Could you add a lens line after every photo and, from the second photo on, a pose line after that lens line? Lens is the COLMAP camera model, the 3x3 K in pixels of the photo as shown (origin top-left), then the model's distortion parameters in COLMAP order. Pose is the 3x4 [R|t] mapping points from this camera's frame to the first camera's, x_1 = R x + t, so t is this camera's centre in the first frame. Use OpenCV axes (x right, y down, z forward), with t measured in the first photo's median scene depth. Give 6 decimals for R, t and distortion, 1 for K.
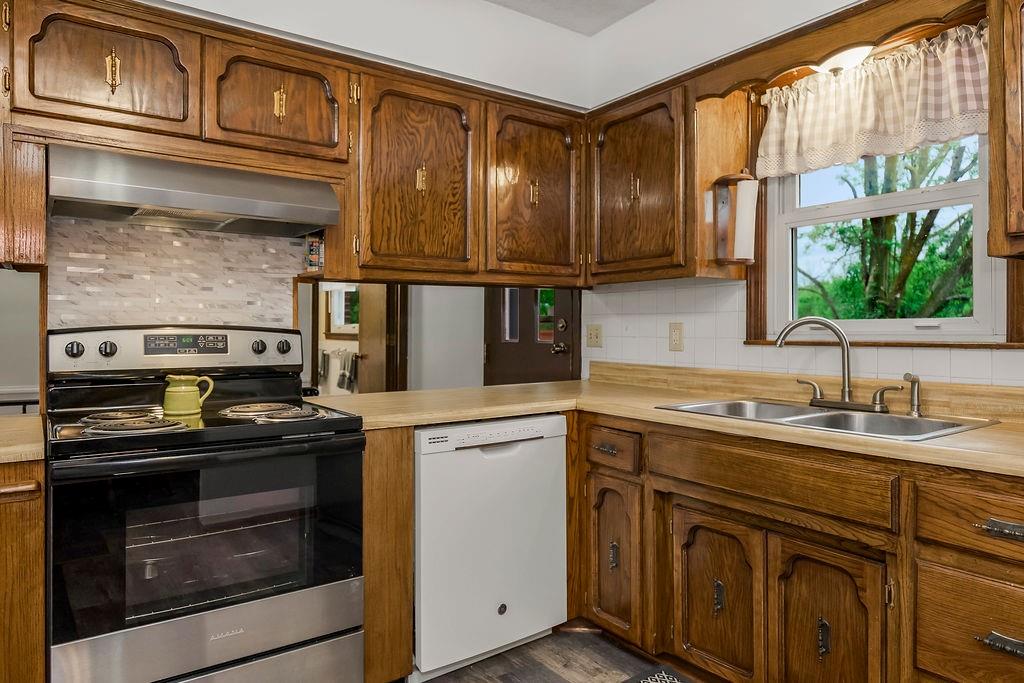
lens RADIAL K [[658.0, 0, 516.1], [0, 658.0, 327.9], [0, 0, 1]] dist [0.013140, -0.012663]
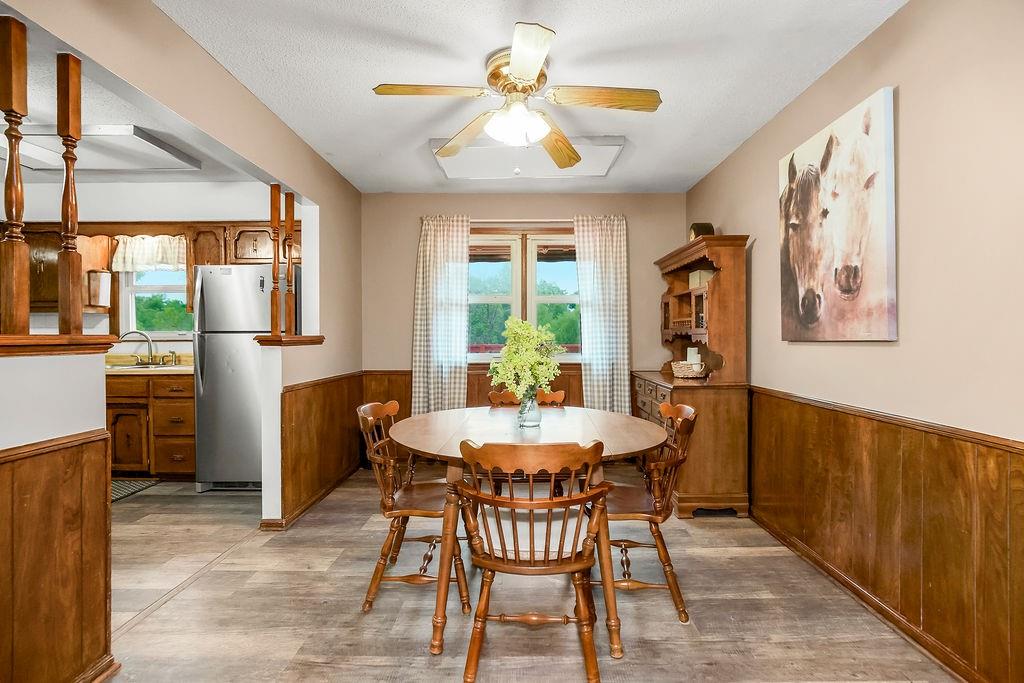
lens RADIAL K [[478.1, 0, 521.9], [0, 478.1, 339.5], [0, 0, 1]] dist [-0.008801, 0.002183]
pose [[0.584796, -0.010901, 0.811107, -0.170139], [0.004462, 0.999938, 0.010221, 0.005963], [-0.811168, -0.002358, 0.584809, -1.270243]]
